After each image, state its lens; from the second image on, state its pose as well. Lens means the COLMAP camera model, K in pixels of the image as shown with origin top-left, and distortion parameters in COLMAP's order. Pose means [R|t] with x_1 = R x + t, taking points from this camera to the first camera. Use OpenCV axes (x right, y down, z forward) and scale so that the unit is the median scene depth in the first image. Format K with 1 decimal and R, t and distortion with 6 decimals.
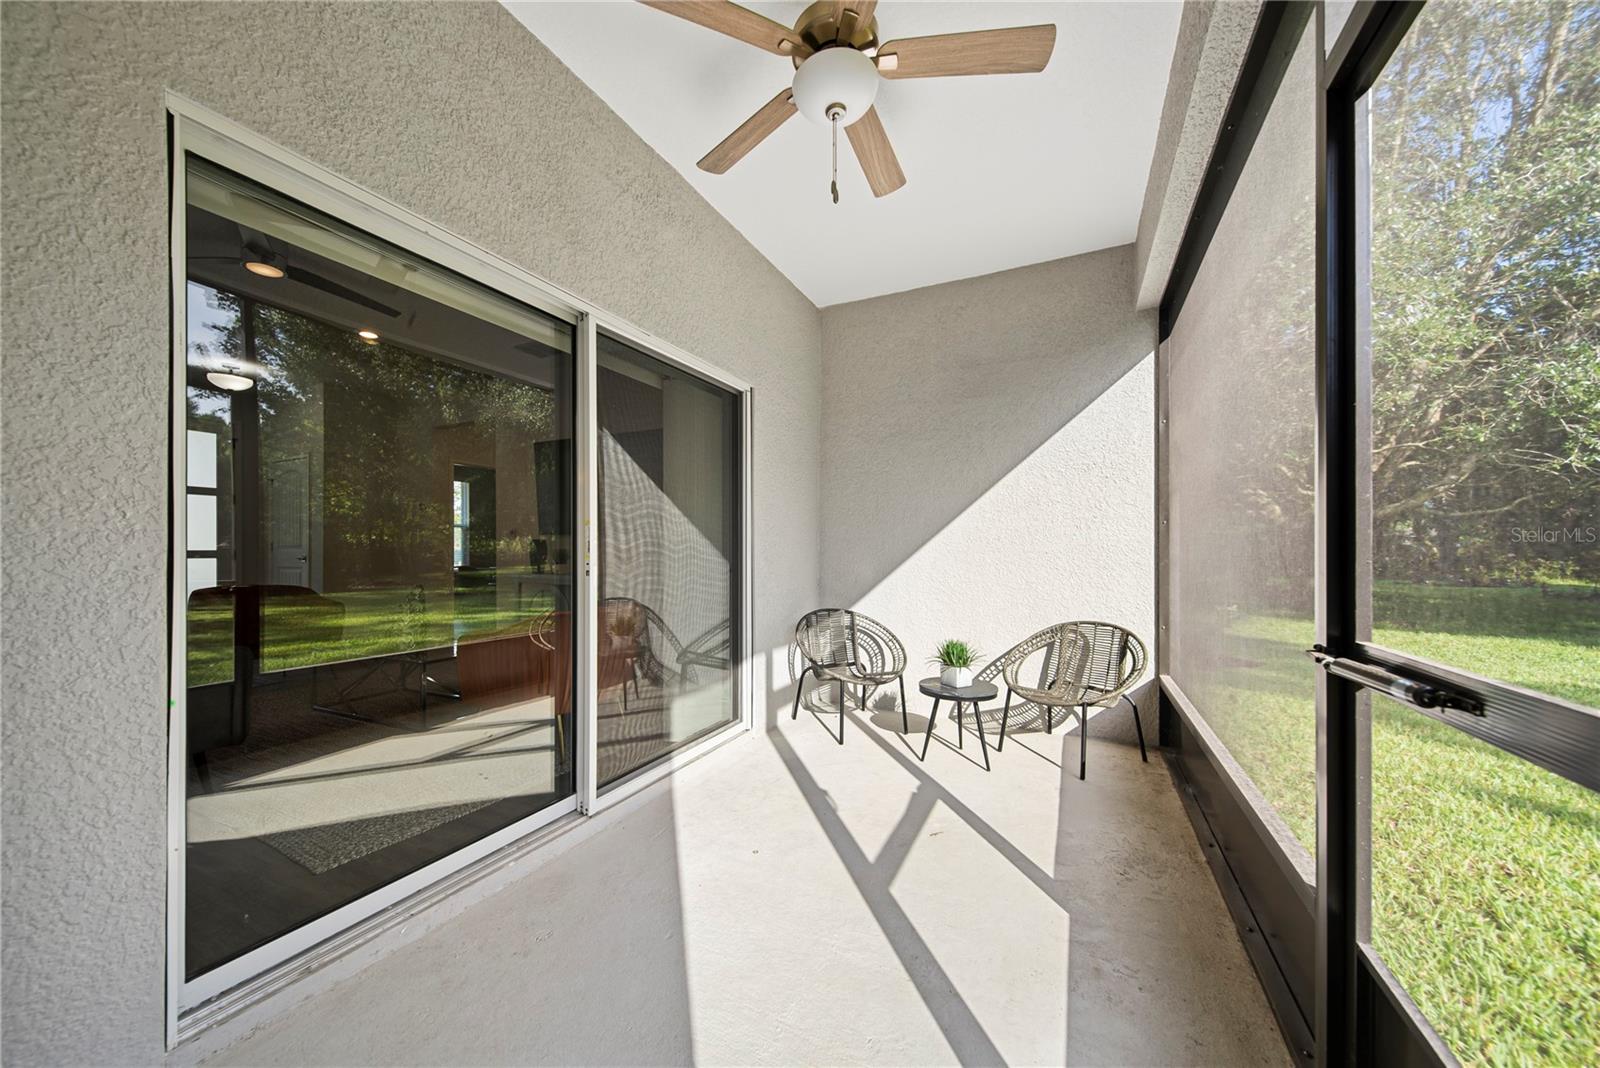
lens RADIAL K [[573.6, 0, 809.1], [0, 573.6, 544.6], [0, 0, 1]] dist [-0.000343, -0.001729]
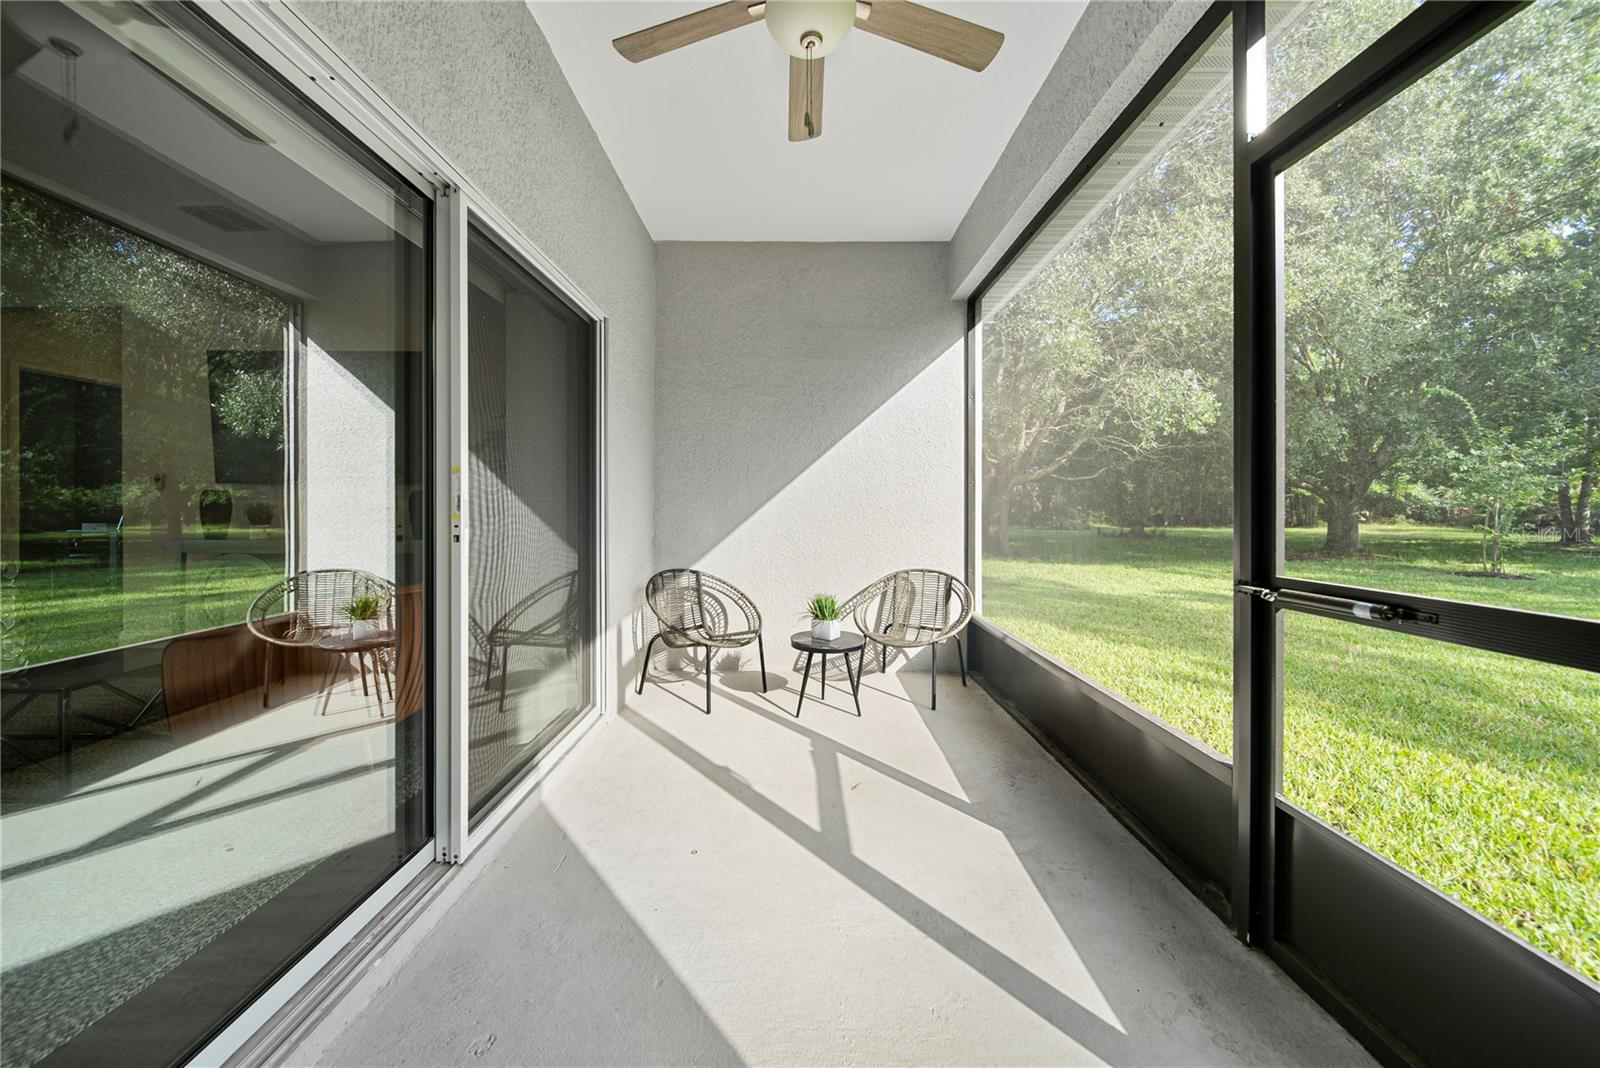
lens RADIAL K [[573.6, 0, 807.7], [0, 573.6, 499.6], [0, 0, 1]] dist [-0.000343, -0.001729]
pose [[0.894471, 0.004294, 0.447106, -0.228409], [-0.005587, 0.999983, 0.001573, -0.003480], [-0.447092, -0.003905, 0.894480, 0.097011]]
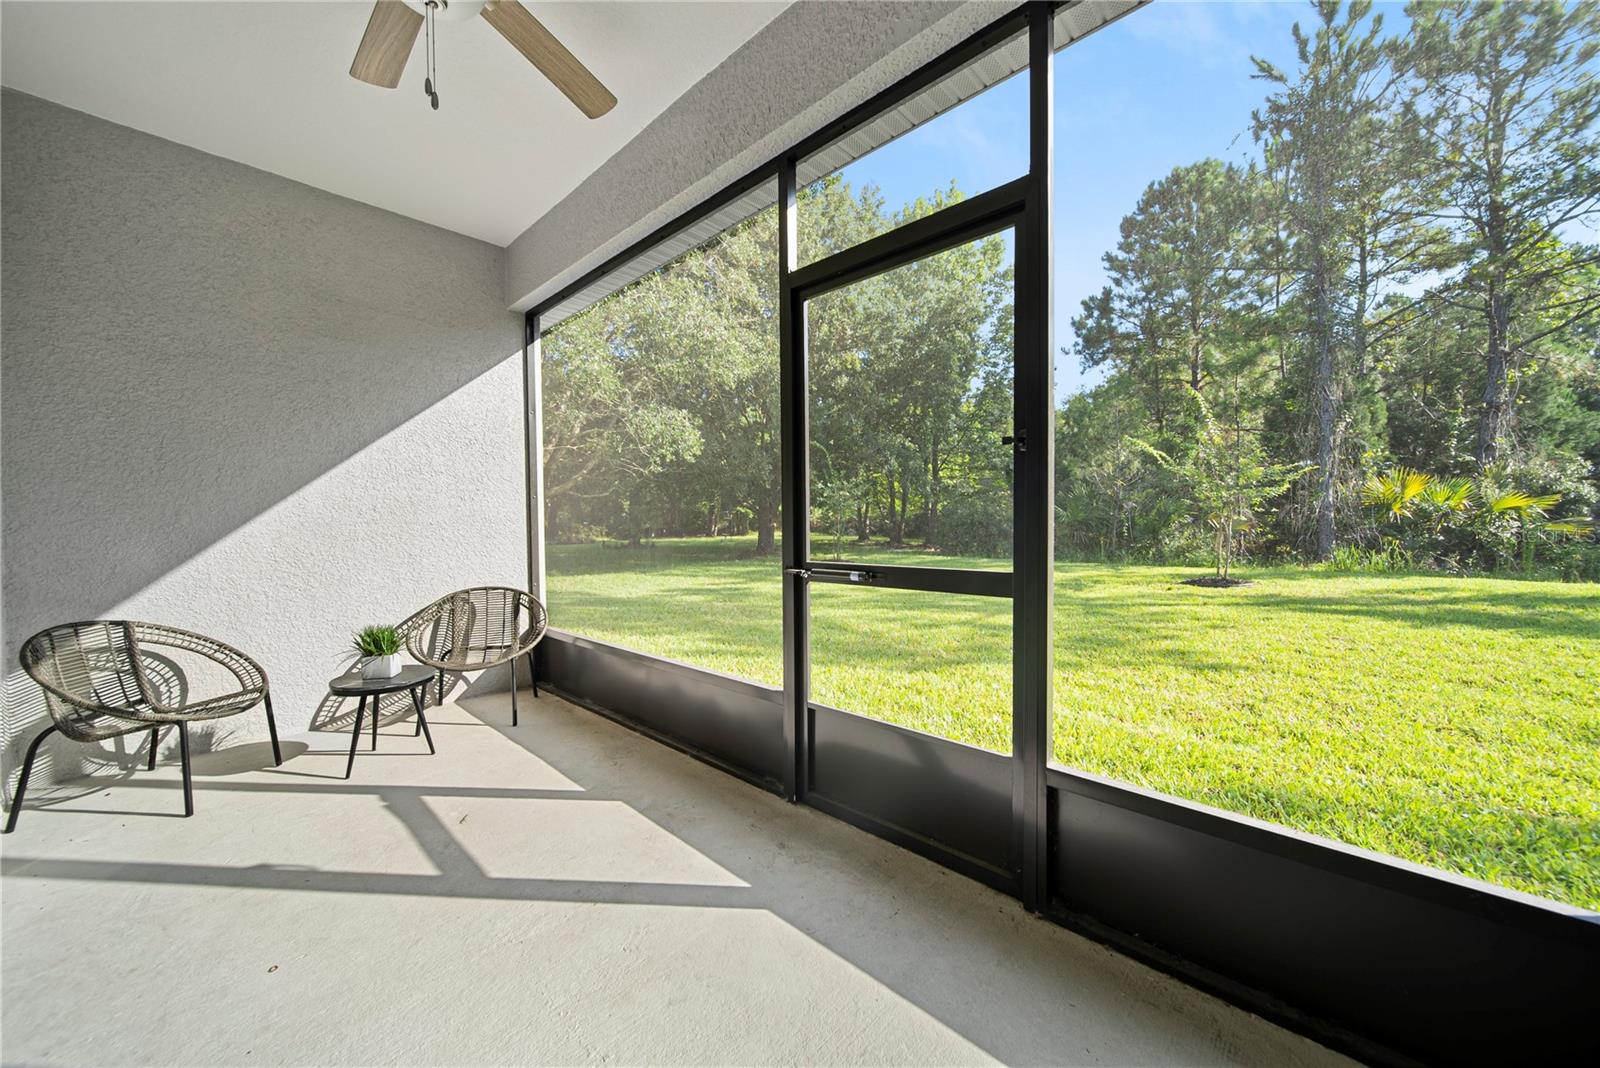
lens RADIAL K [[573.6, 0, 775.5], [0, 573.6, 527.5], [0, 0, 1]] dist [-0.000343, -0.001729]
pose [[0.297119, -0.016238, 0.954702, -0.386583], [-0.002178, 0.999841, 0.017684, 0.002096], [-0.954838, -0.007333, 0.297036, 0.166556]]
